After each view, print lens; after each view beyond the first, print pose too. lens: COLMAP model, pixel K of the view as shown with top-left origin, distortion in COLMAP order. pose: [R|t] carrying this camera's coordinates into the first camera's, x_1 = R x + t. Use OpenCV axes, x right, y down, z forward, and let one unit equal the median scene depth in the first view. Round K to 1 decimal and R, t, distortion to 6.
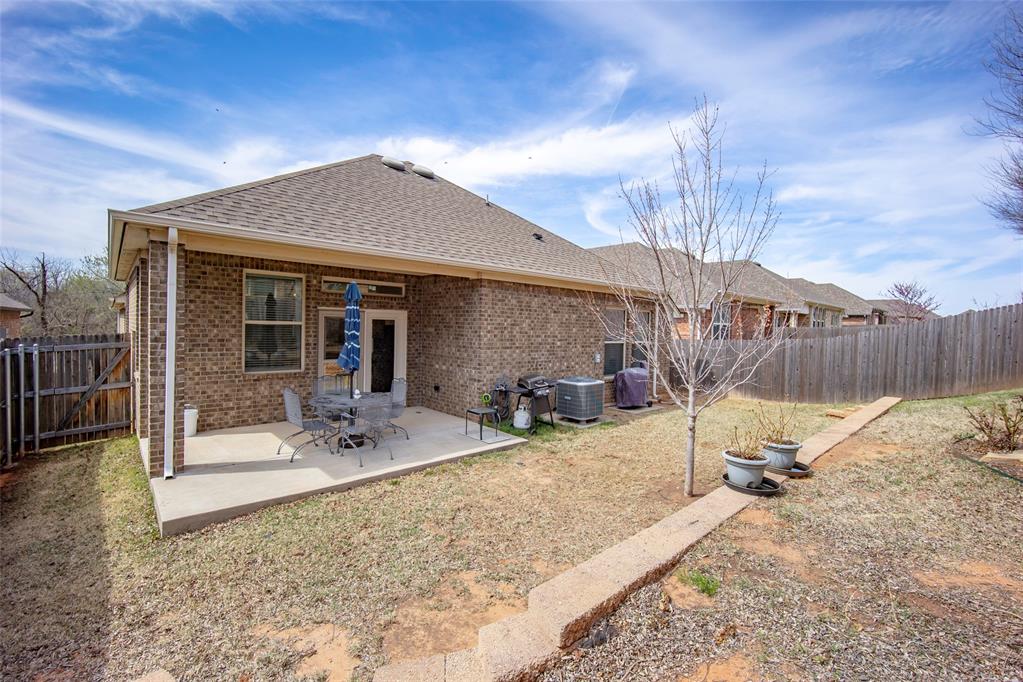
lens RADIAL K [[434.8, 0, 515.9], [0, 434.8, 327.7], [0, 0, 1]] dist [-0.000236, 0.000131]
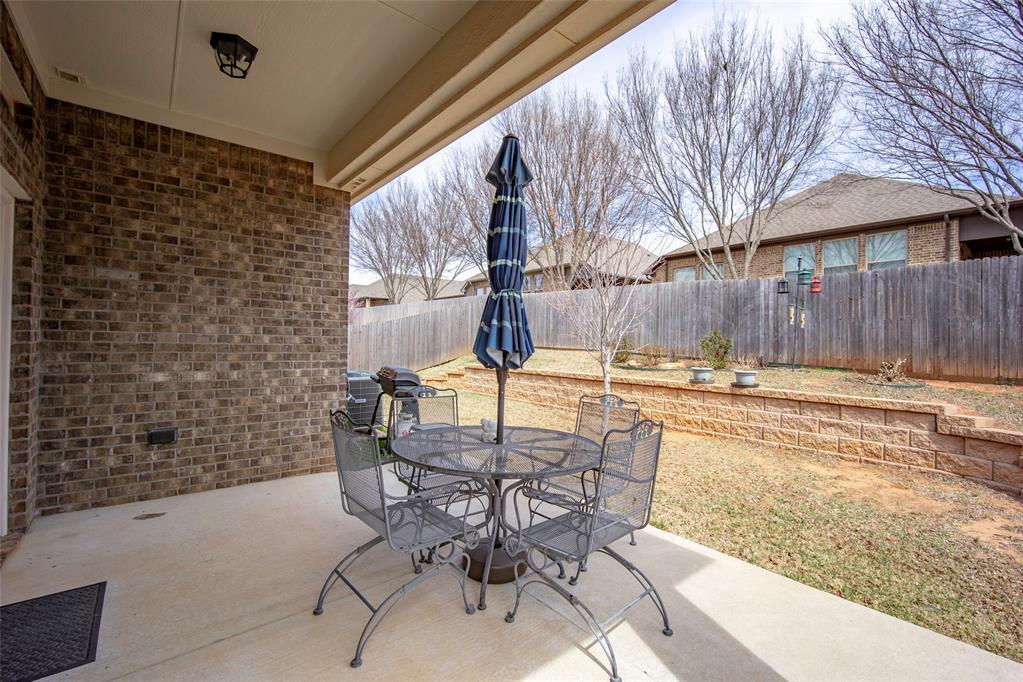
lens RADIAL K [[434.8, 0, 515.9], [0, 434.8, 327.7], [0, 0, 1]] dist [-0.000236, 0.000131]
pose [[0.048542, 0.010000, 0.998771, -0.562913], [-0.005492, 0.999937, -0.009745, 0.051784], [-0.998806, -0.005012, 0.048594, 0.724521]]
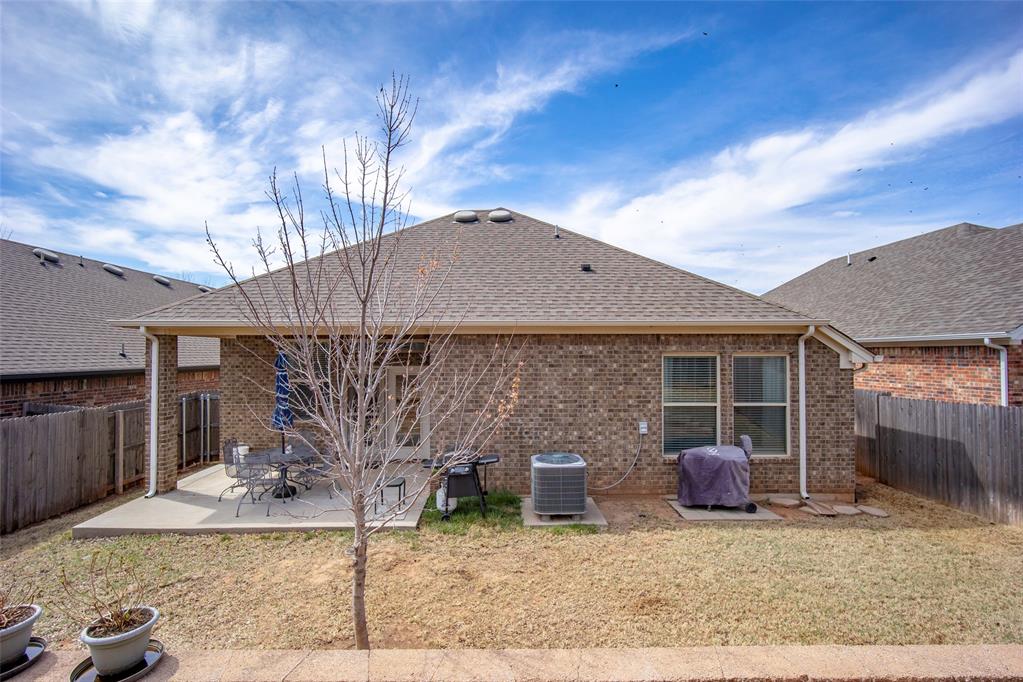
lens RADIAL K [[446.3, 0, 508.7], [0, 446.3, 348.5], [0, 0, 1]] dist [-0.009719, 0.000793]
pose [[0.748618, -0.034315, -0.662113, 0.632245], [0.016513, 0.999315, -0.033121, -0.046819], [0.662796, 0.013862, 0.748672, 0.388687]]
